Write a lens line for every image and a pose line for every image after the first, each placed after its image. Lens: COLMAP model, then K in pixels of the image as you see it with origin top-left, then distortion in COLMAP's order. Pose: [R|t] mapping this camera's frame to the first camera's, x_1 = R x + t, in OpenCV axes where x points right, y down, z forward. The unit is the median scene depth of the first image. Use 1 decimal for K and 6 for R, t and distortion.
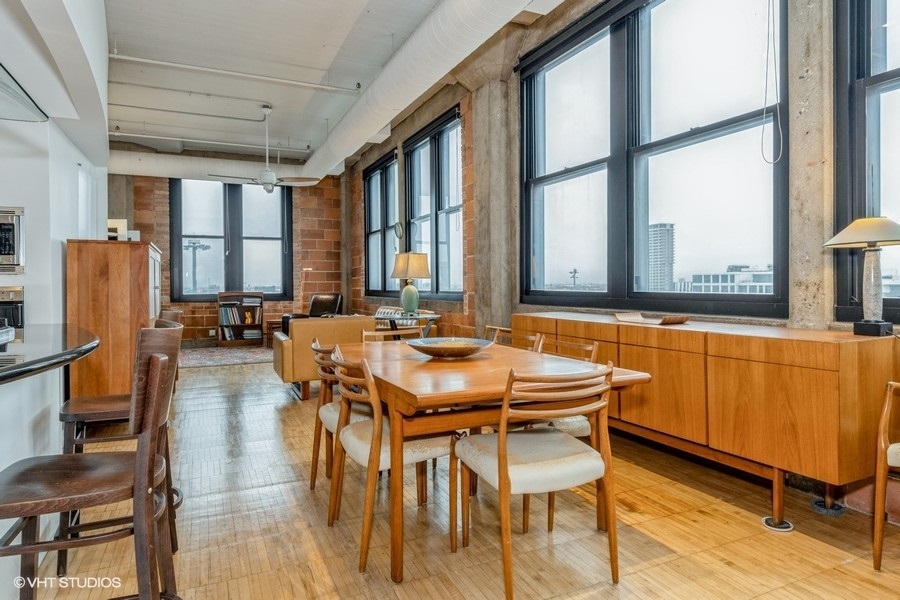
lens RADIAL K [[537.4, 0, 453.7], [0, 537.4, 288.2], [0, 0, 1]] dist [-0.001562, 0.000328]
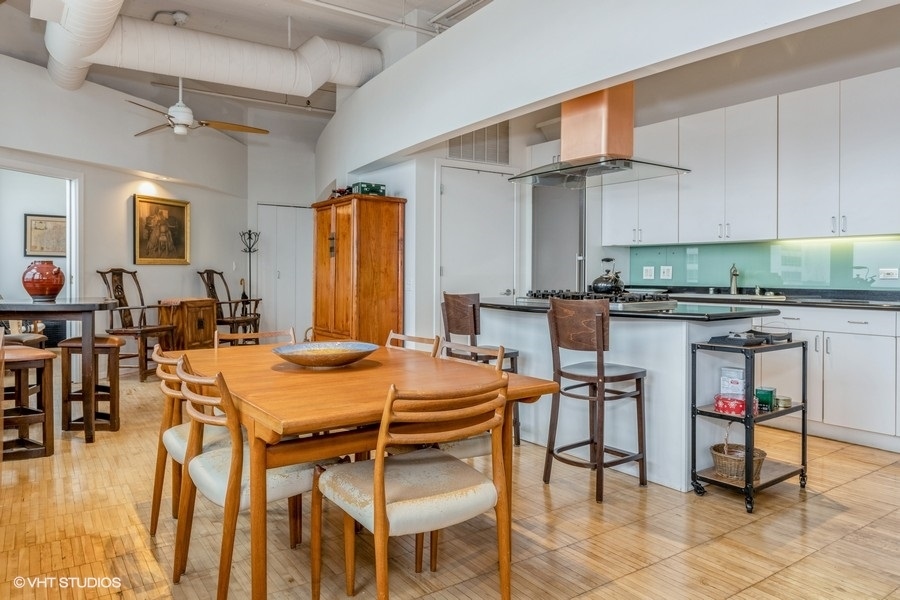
lens RADIAL K [[622.1, 0, 447.3], [0, 622.1, 274.4], [0, 0, 1]] dist [-0.001299, -0.004924]
pose [[-0.986749, 0.006021, -0.162144, -0.011389], [0.004355, 0.999934, 0.010628, -0.006429], [0.162197, 0.009781, -0.986710, 0.577618]]
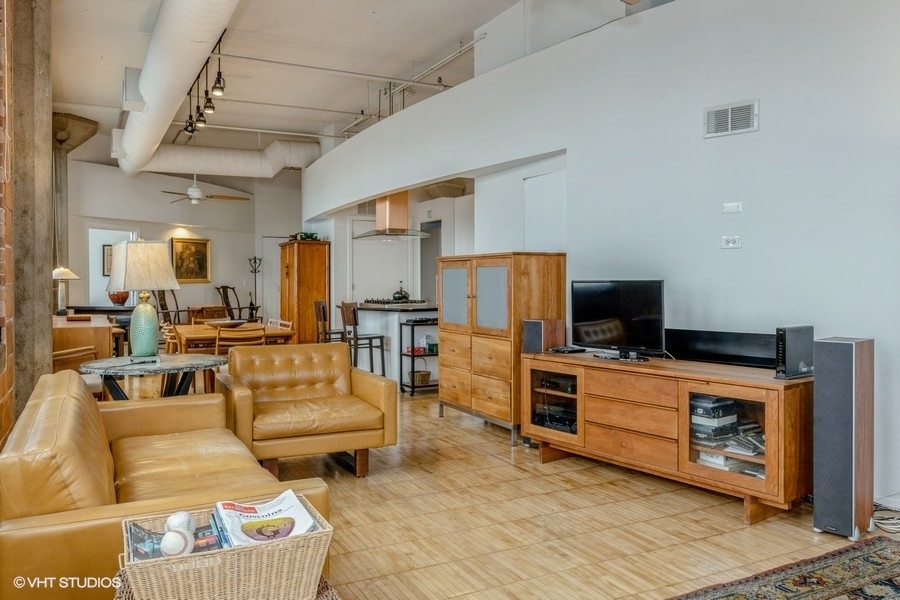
lens RADIAL K [[700.6, 0, 439.2], [0, 700.6, 287.0], [0, 0, 1]] dist [0.017035, -0.004245]
pose [[-0.999728, 0.012371, -0.019778, -0.225895], [0.012091, 0.999826, 0.014209, -0.017507], [0.019950, 0.013966, -0.999703, 1.080547]]
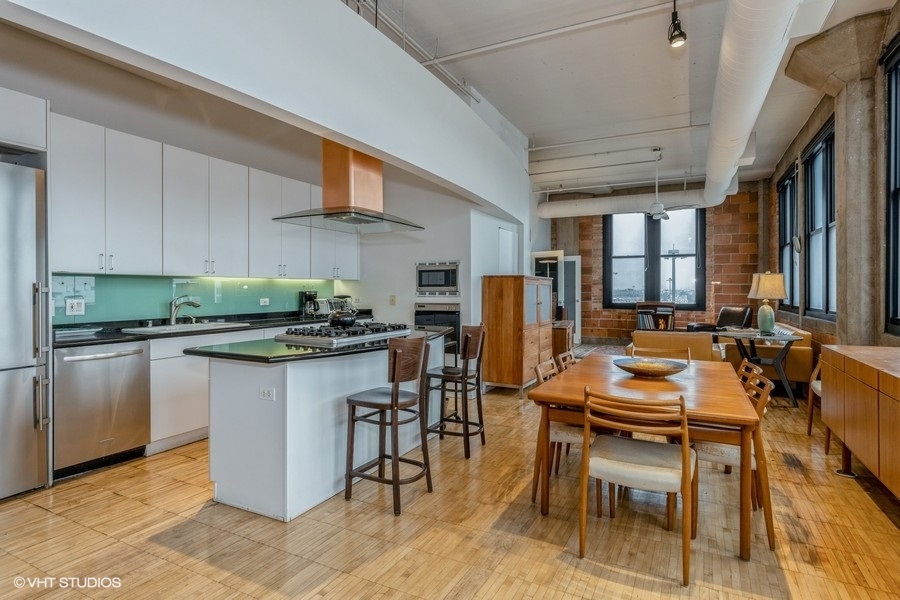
lens RADIAL K [[479.7, 0, 451.7], [0, 479.7, 290.9], [0, 0, 1]] dist [-0.002203, 0.002750]
pose [[0.616507, 0.011842, -0.787260, 0.168674], [-0.011558, 0.999915, 0.005989, -0.019734], [0.787264, 0.005407, 0.616592, -0.010789]]
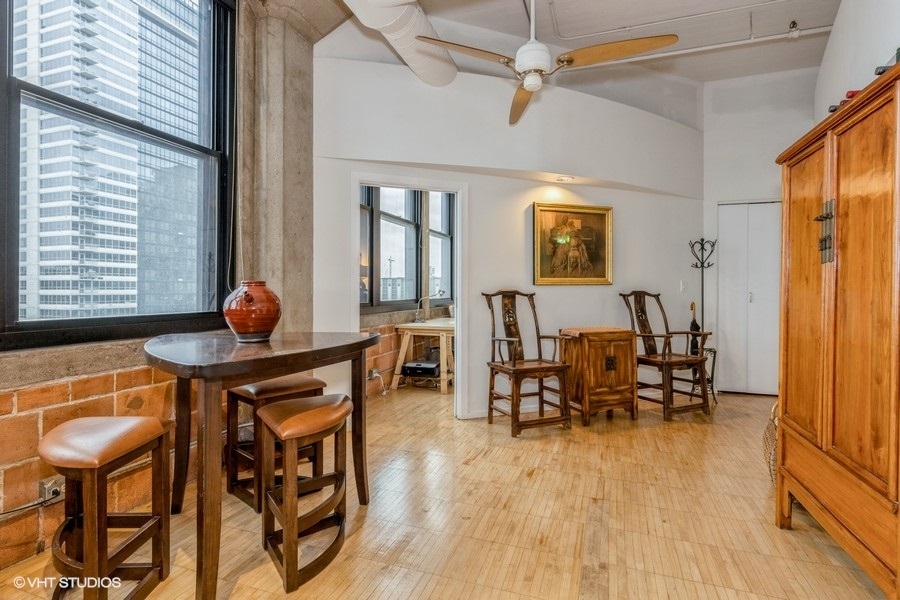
lens RADIAL K [[440.0, 0, 449.3], [0, 440.0, 289.7], [0, 0, 1]] dist [-0.002852, -0.000536]
pose [[-0.714878, 0.006061, 0.699223, -0.013754], [0.007277, 0.999973, -0.001228, -0.007599], [-0.699211, 0.004210, -0.714903, 0.162498]]
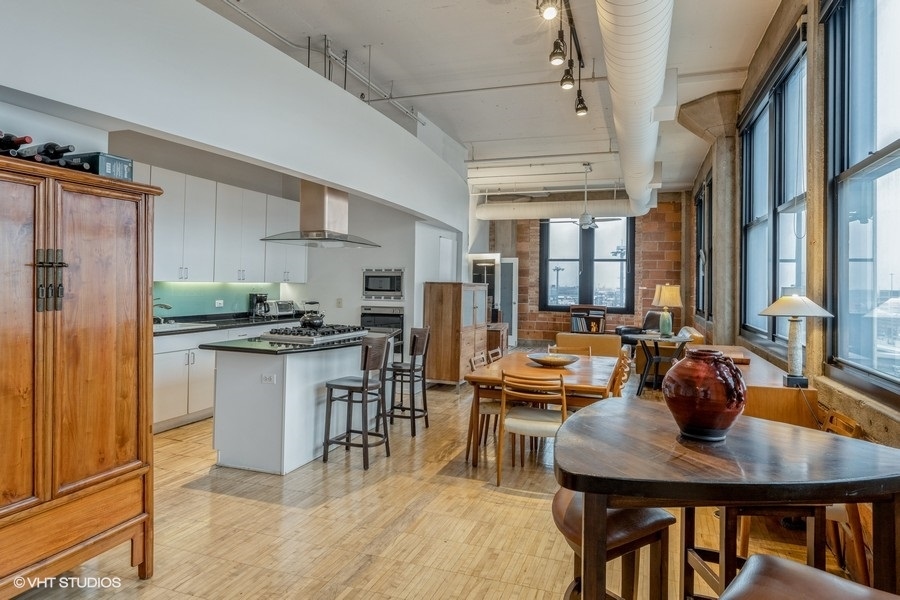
lens RADIAL K [[564.1, 0, 450.7], [0, 564.1, 275.2], [0, 0, 1]] dist [0.002388, -0.000086]
pose [[0.714589, 0.010389, -0.699467, 0.287515], [-0.029394, 0.999453, -0.015185, -0.034130], [0.698927, 0.031411, 0.714503, -0.139701]]
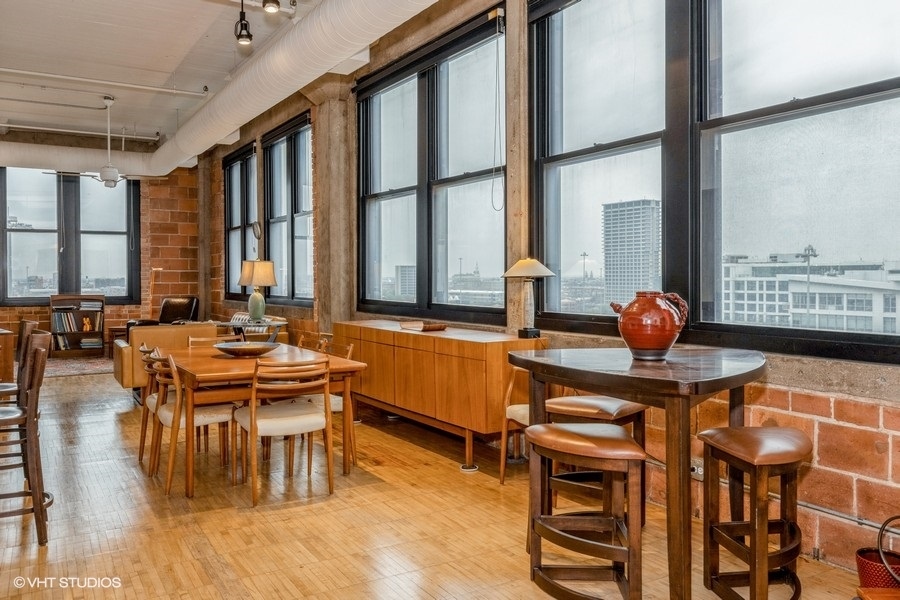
lens RADIAL K [[718.8, 0, 459.4], [0, 718.8, 285.2], [0, 0, 1]] dist [-0.002742, -0.009557]
pose [[0.993394, 0.003534, 0.114703, 0.090706], [-0.004011, 0.999984, 0.003928, -0.016573], [-0.114687, -0.004362, 0.993392, -0.241874]]
